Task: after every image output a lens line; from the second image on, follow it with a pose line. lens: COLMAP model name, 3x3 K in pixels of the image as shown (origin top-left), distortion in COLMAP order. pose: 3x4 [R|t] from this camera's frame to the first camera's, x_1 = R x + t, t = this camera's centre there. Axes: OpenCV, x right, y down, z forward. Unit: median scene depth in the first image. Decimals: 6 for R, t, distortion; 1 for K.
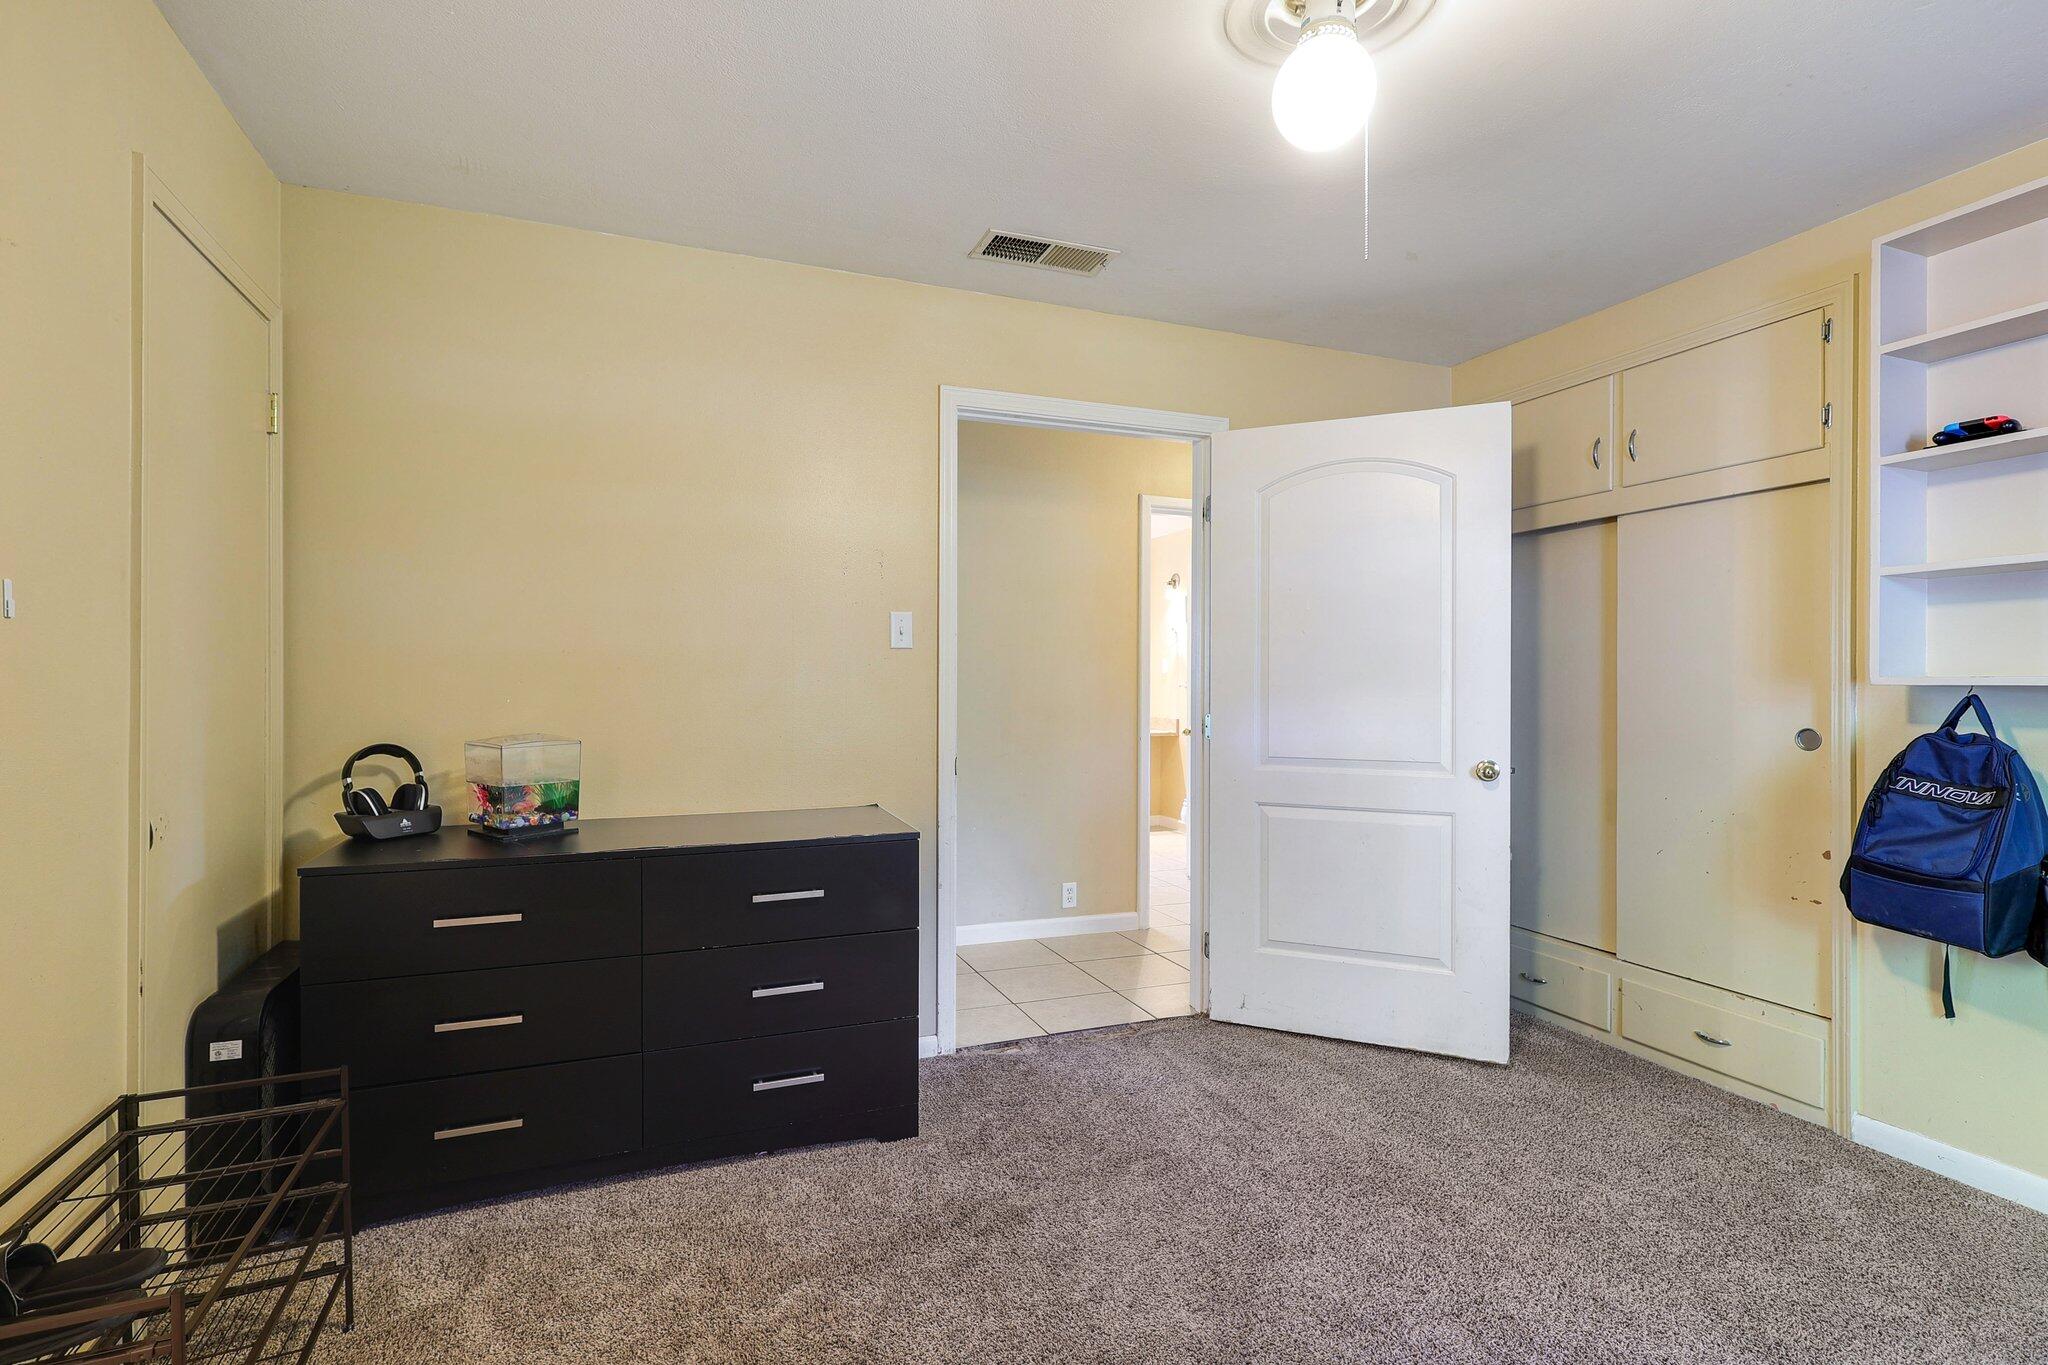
lens RADIAL K [[944.7, 0, 1024.0], [0, 944.7, 682.5], [0, 0, 1]] dist [0.000119, 0.000038]
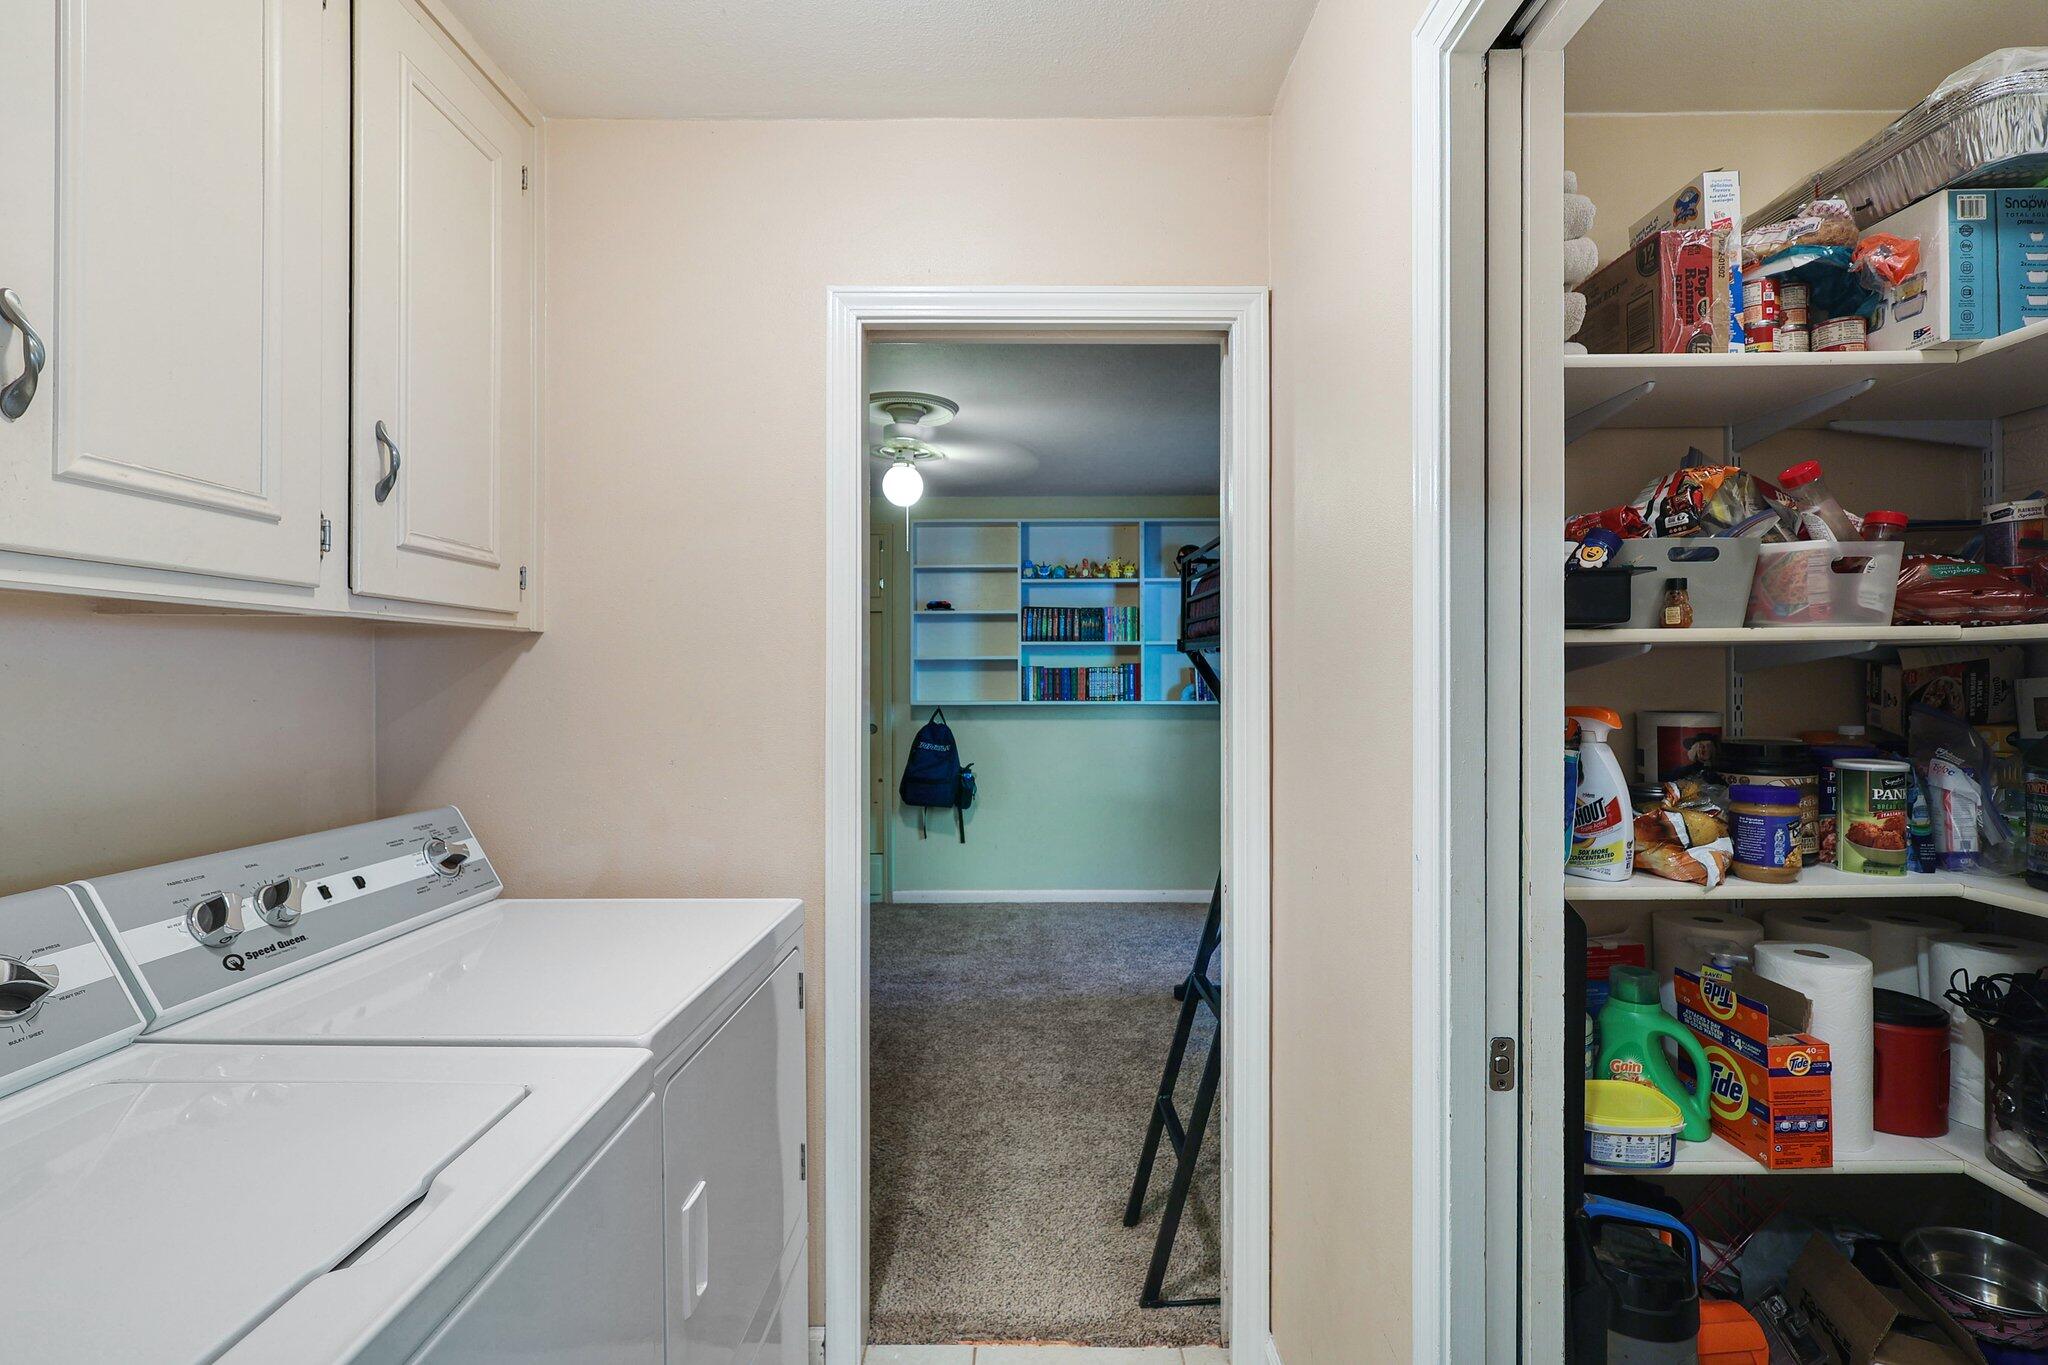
lens RADIAL K [[944.7, 0, 1024.0], [0, 944.7, 682.5], [0, 0, 1]] dist [0.000119, 0.000038]
pose [[0.386868, -0.002777, 0.922131, -1.266821], [0.000886, 0.999996, 0.002640, -0.063407], [-0.922135, -0.000205, 0.386869, -0.210136]]
